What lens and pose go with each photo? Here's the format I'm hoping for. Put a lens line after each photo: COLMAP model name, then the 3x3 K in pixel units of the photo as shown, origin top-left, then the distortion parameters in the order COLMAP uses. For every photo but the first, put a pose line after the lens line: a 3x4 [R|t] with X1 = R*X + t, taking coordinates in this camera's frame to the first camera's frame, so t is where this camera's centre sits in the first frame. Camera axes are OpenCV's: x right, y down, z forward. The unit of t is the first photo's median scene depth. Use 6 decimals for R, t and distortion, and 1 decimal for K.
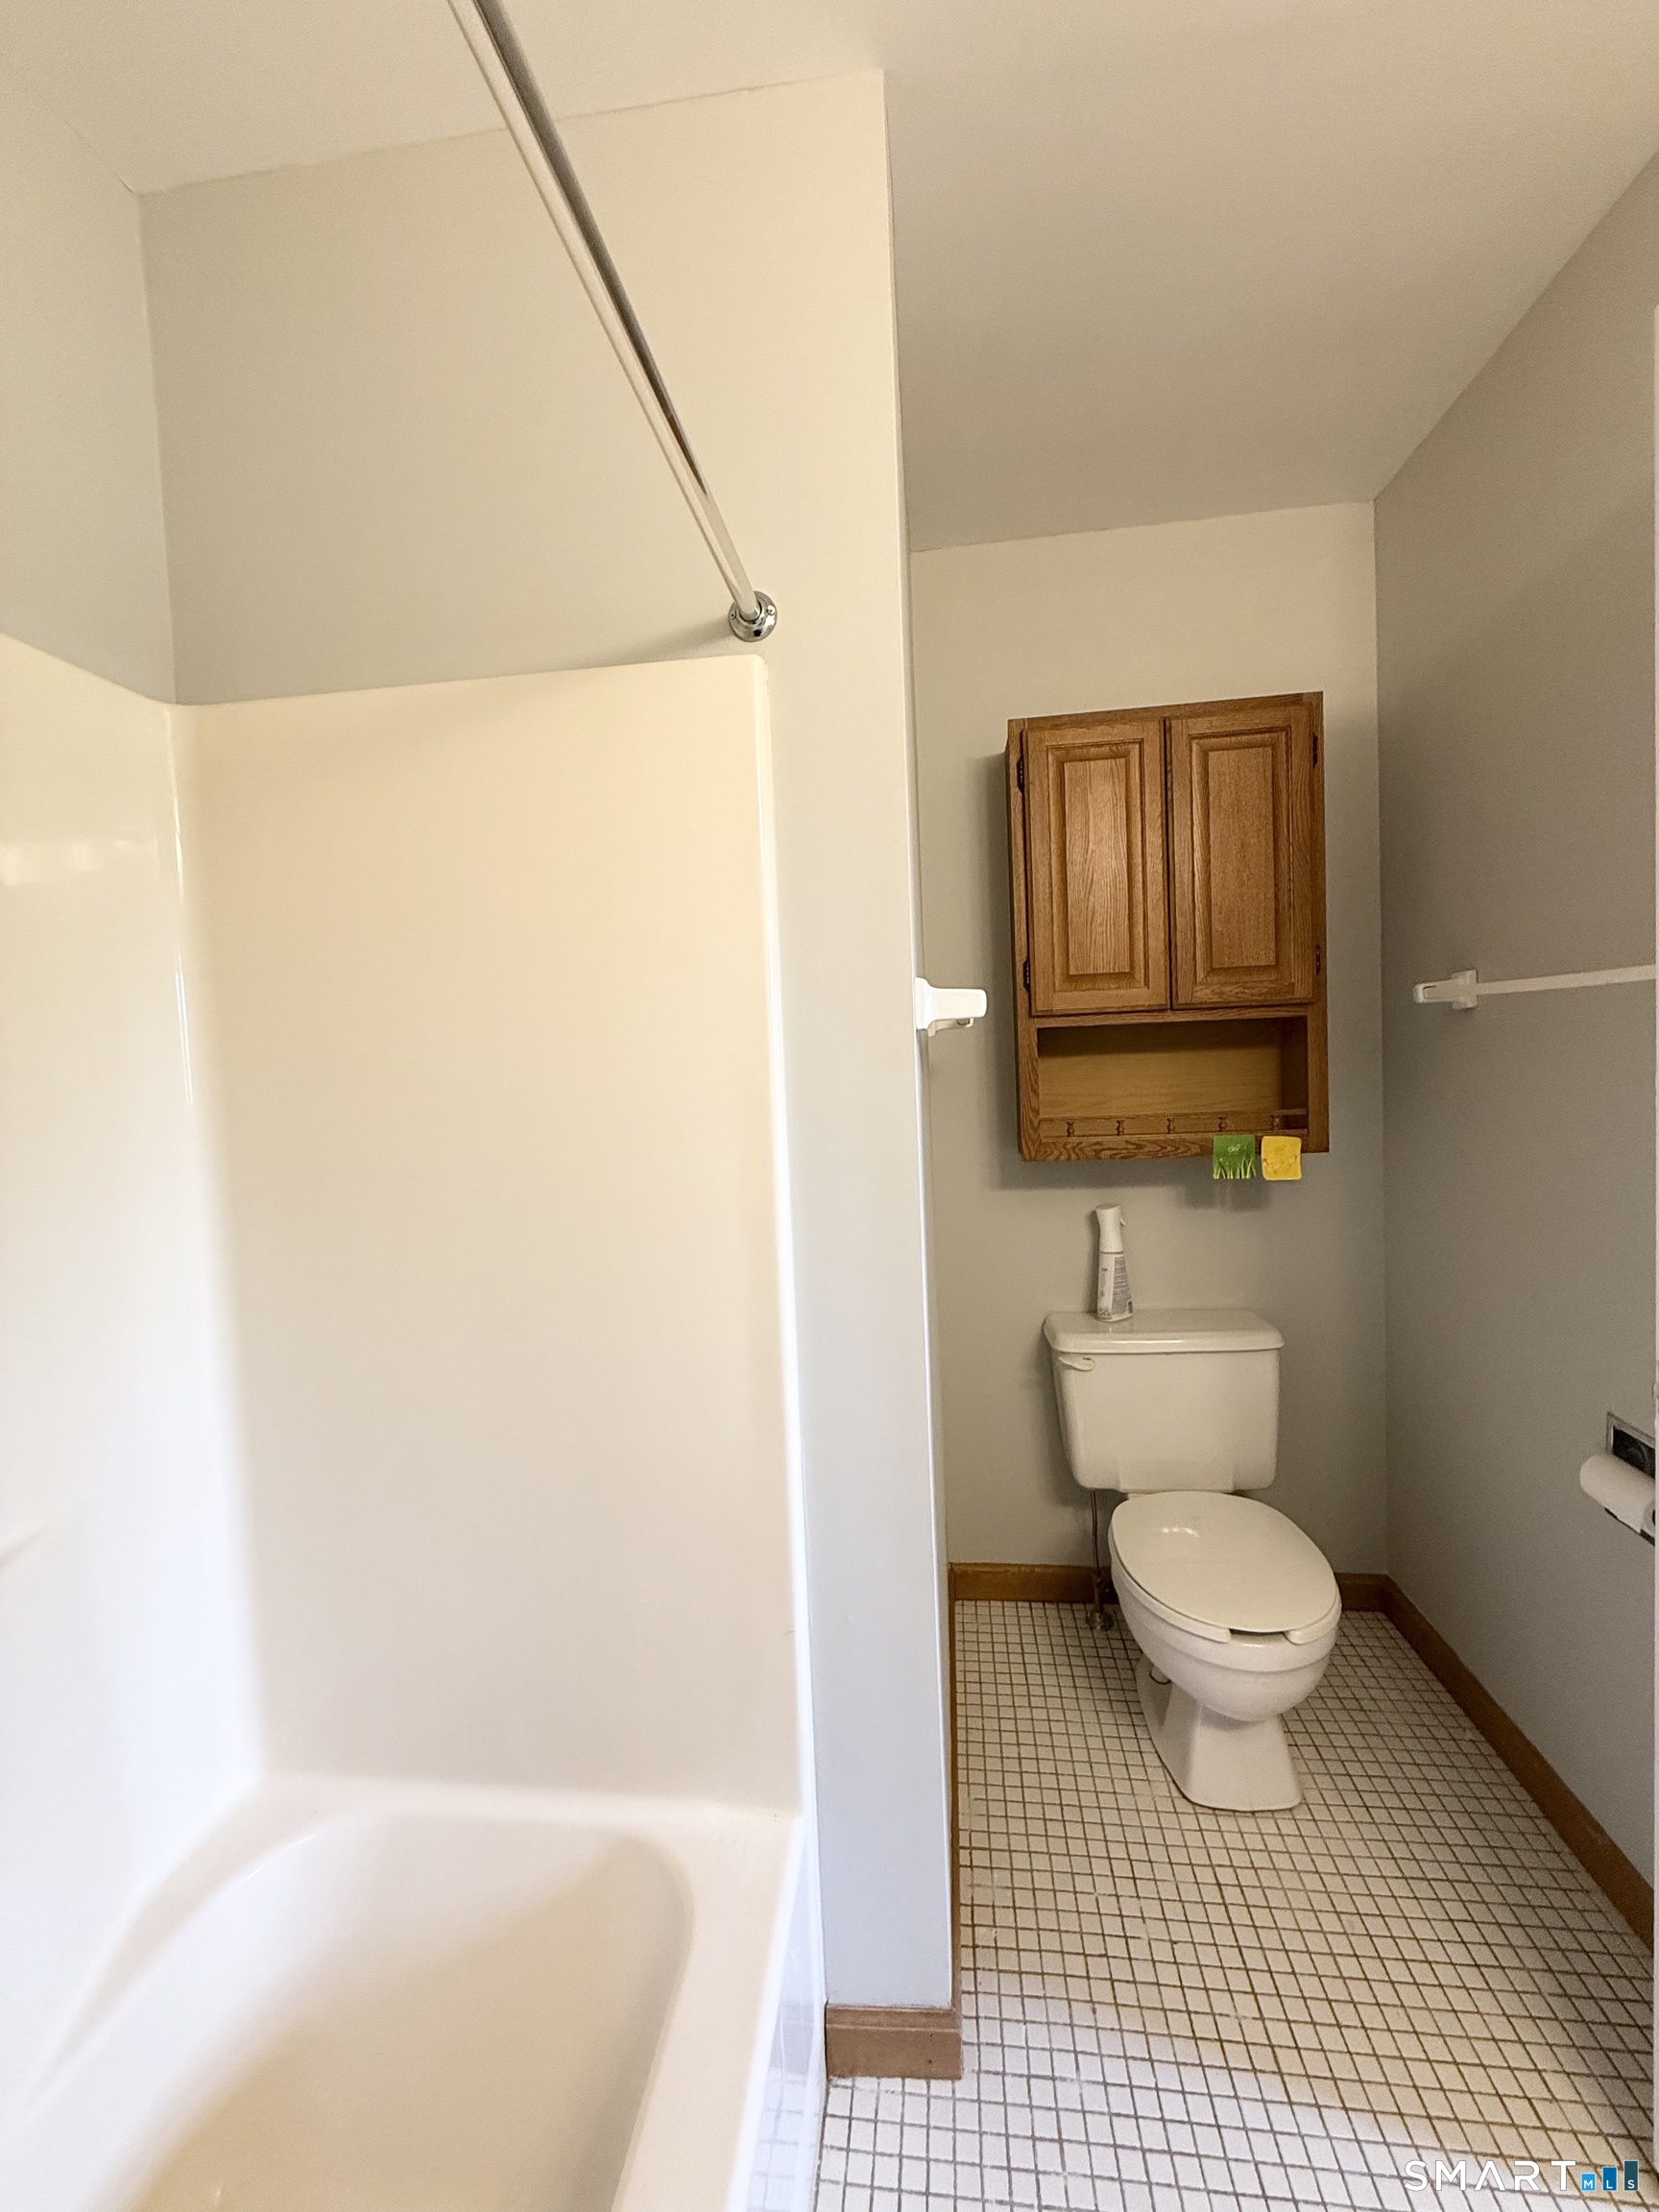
lens RADIAL K [[882.7, 0, 830.6], [0, 882.7, 1102.4], [0, 0, 1]] dist [-0.000891, 0.001001]
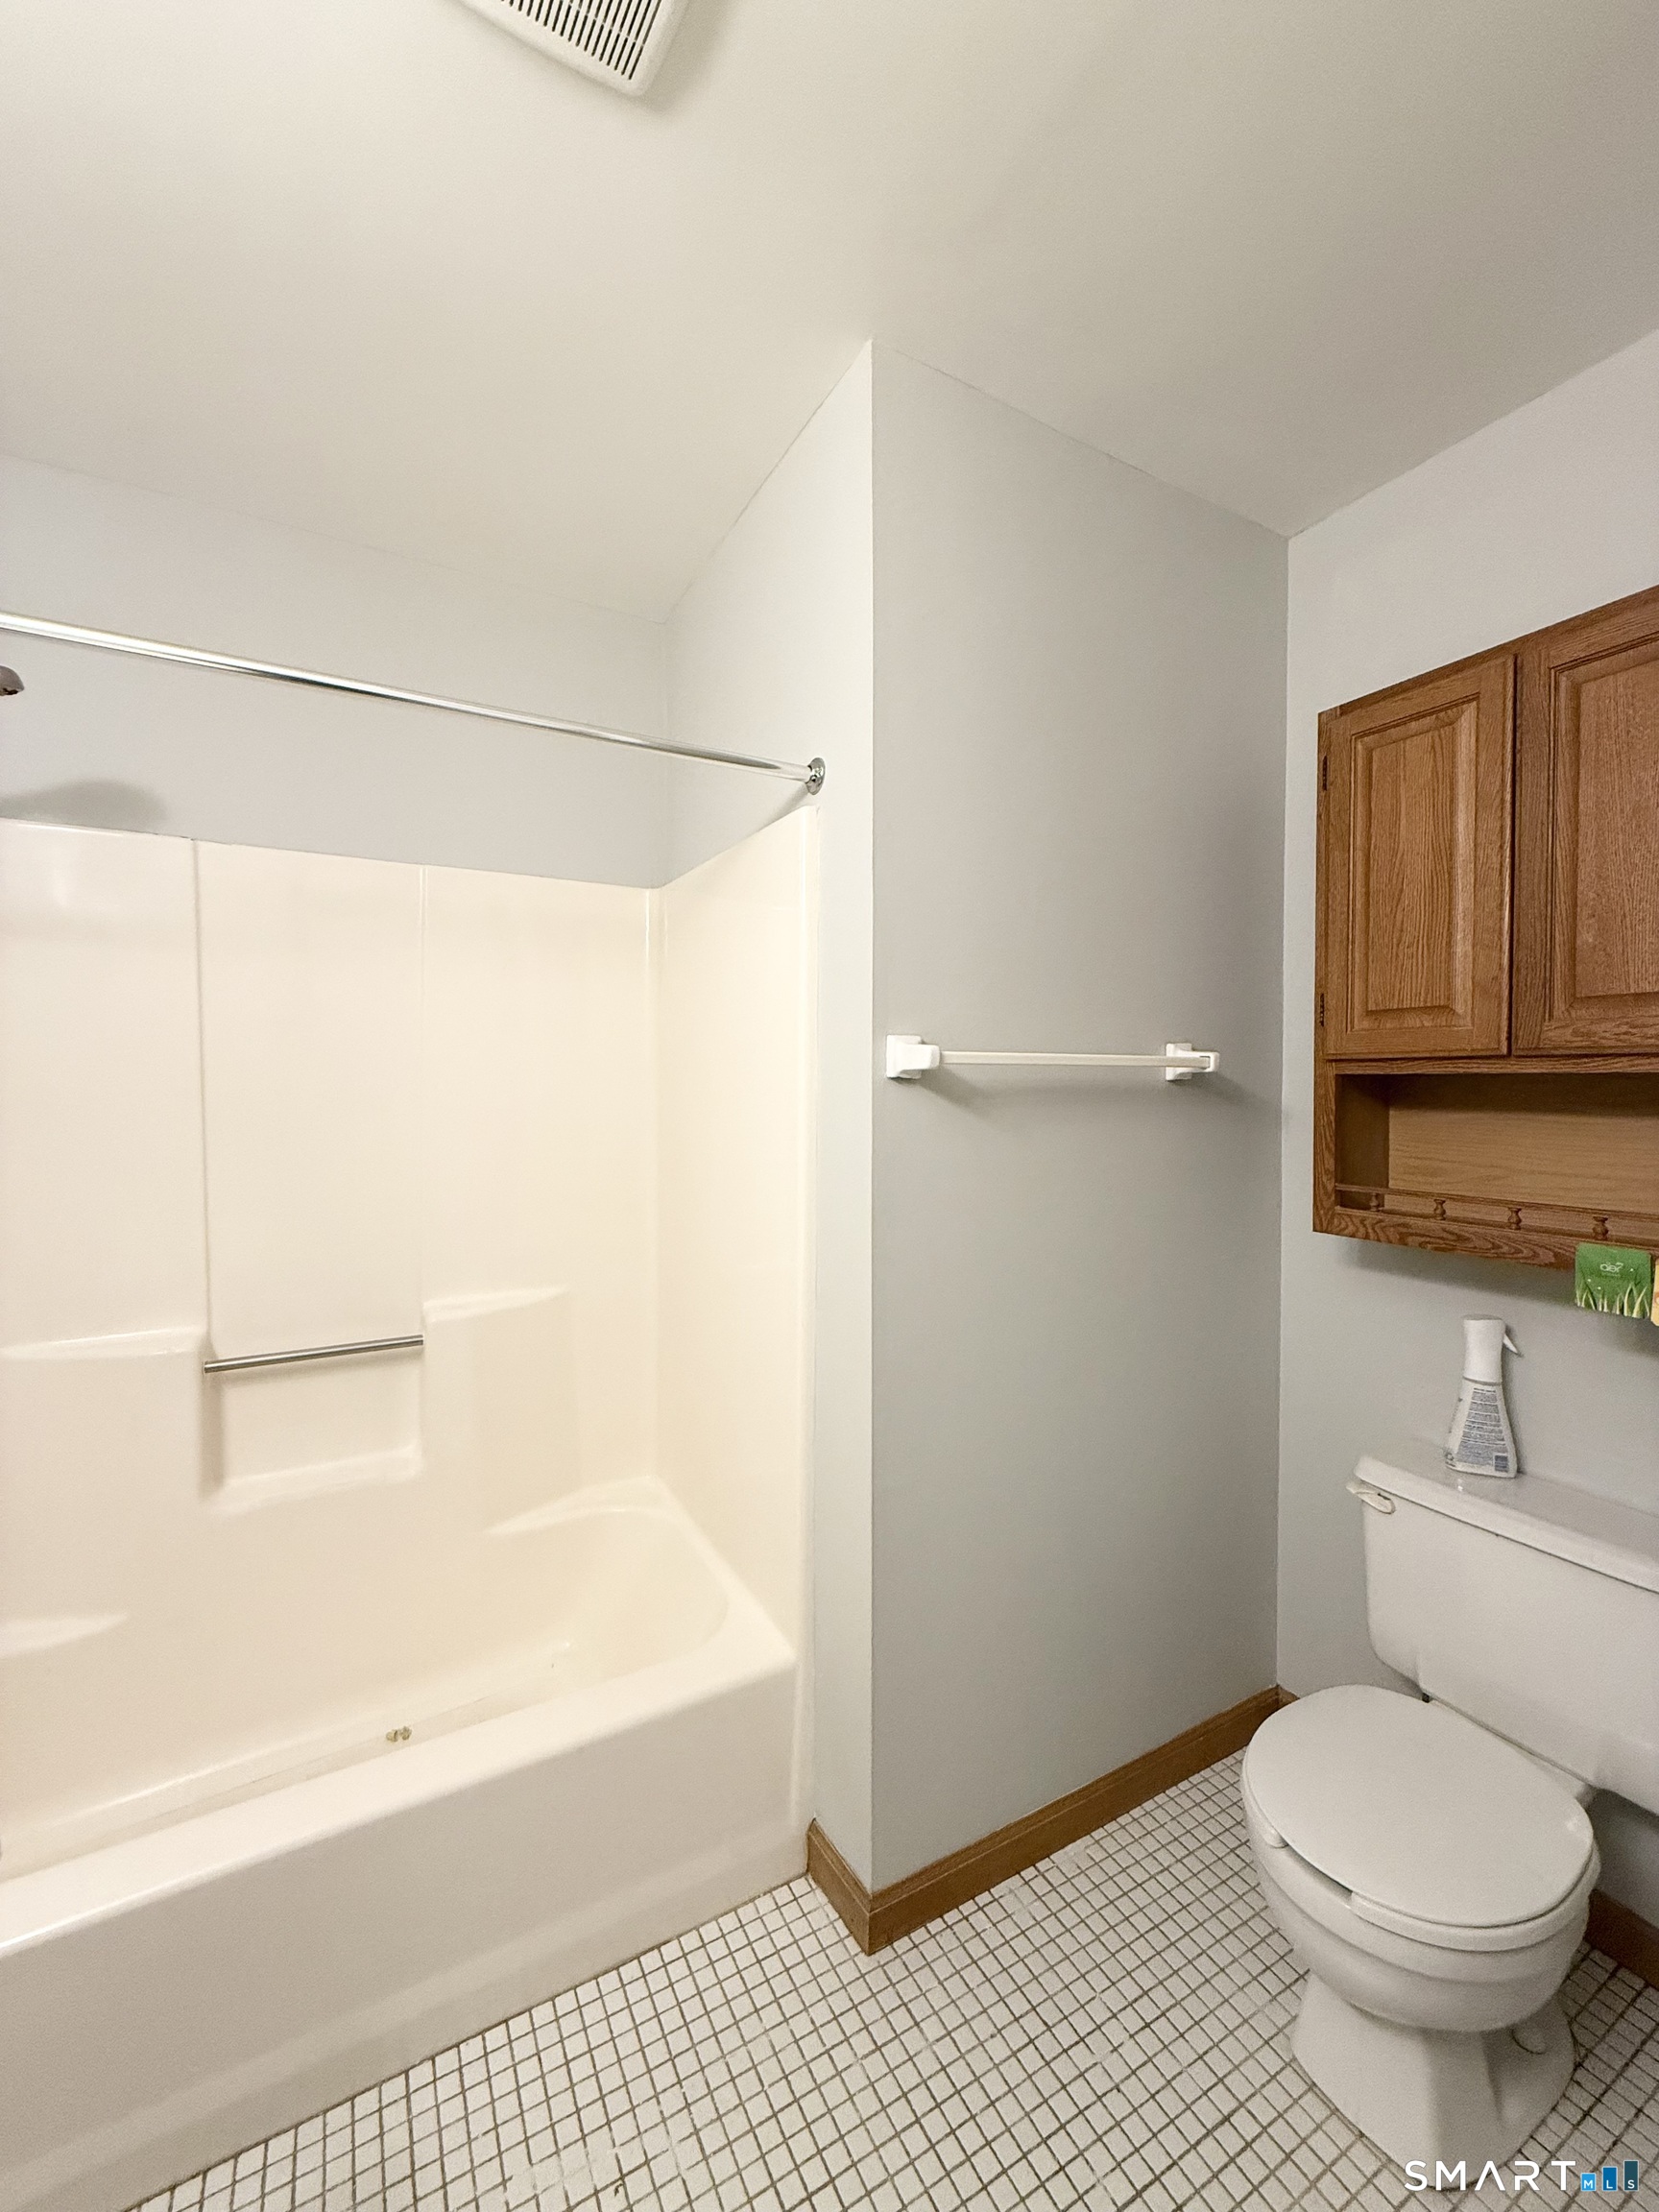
lens RADIAL K [[882.7, 0, 826.4], [0, 882.7, 1102.2], [0, 0, 1]] dist [-0.000891, 0.001001]
pose [[0.586771, 0.066432, -0.807023, 0.648607], [-0.073534, 0.996883, 0.028596, -0.047840], [0.806407, 0.042565, 0.589827, 0.131461]]
